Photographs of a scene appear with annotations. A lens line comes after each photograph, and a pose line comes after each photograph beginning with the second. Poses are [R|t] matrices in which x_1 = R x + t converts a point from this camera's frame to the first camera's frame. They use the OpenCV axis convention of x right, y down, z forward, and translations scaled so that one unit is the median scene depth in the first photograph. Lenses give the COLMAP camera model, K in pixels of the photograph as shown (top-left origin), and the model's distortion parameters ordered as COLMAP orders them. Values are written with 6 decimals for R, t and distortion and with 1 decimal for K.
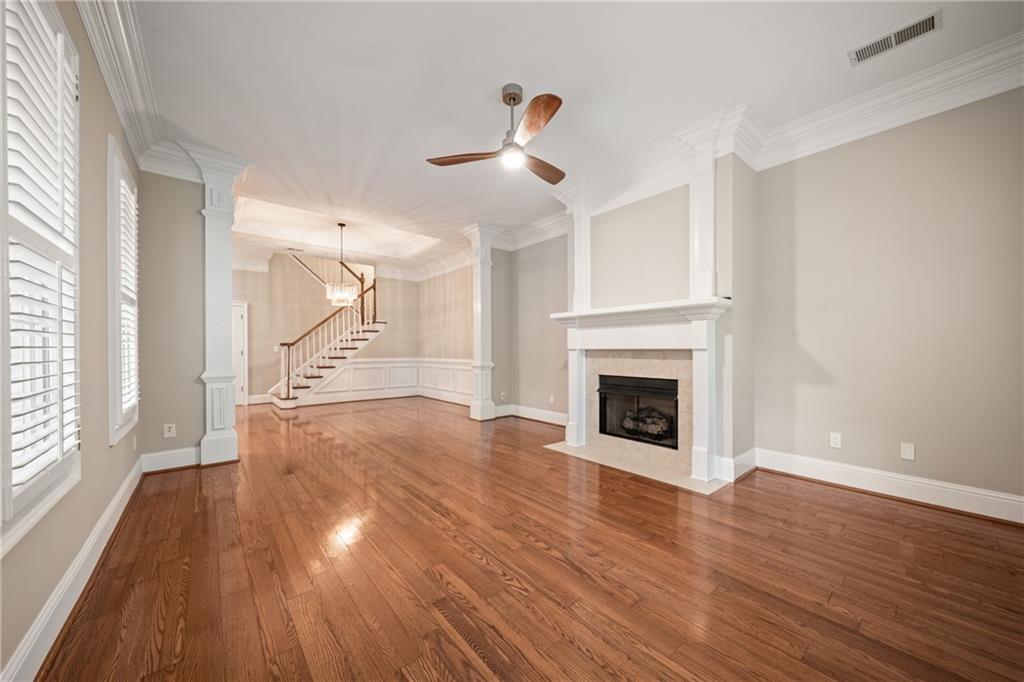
lens RADIAL K [[362.8, 0, 514.6], [0, 362.8, 350.9], [0, 0, 1]] dist [0.002105, -0.000853]
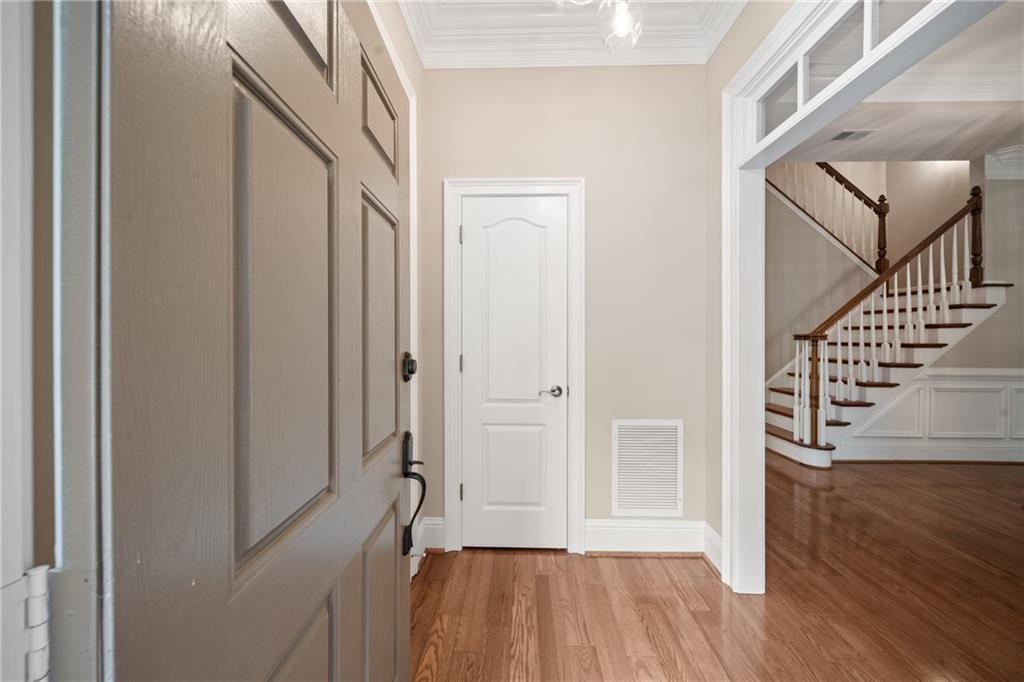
lens RADIAL K [[377.8, 0, 511.8], [0, 377.8, 338.9], [0, 0, 1]] dist [0.003550, 0.000359]
pose [[0.758848, 0.007272, -0.651228, -0.555509], [-0.007814, 0.999967, 0.002061, -0.011841], [0.651221, 0.003524, 0.758880, 0.308460]]
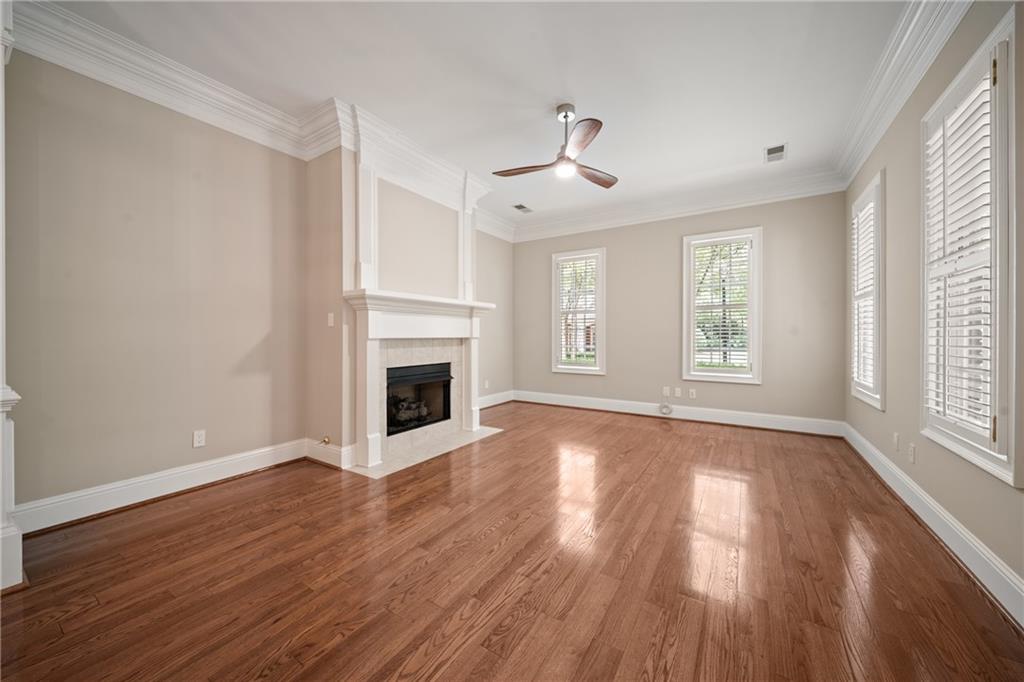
lens RADIAL K [[362.8, 0, 512.6], [0, 362.8, 338.1], [0, 0, 1]] dist [0.002105, -0.000853]
pose [[-0.293198, -0.003011, 0.956047, -0.362797], [0.006189, 0.999968, 0.005047, -0.003940], [-0.956032, 0.007397, -0.293170, 0.522955]]
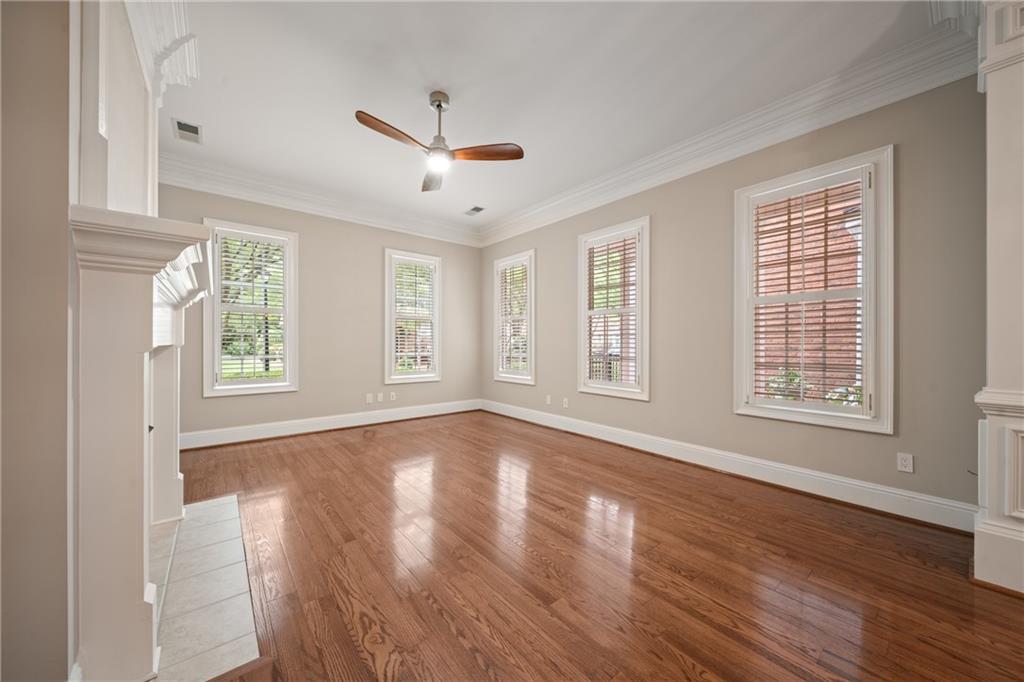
lens RADIAL K [[362.8, 0, 513.9], [0, 362.8, 342.8], [0, 0, 1]] dist [0.002105, -0.000853]
pose [[-0.999726, 0.001321, 0.023389, -0.073373], [0.001414, 0.999991, 0.003989, -0.004936], [-0.023383, 0.004021, -0.999718, 0.724499]]
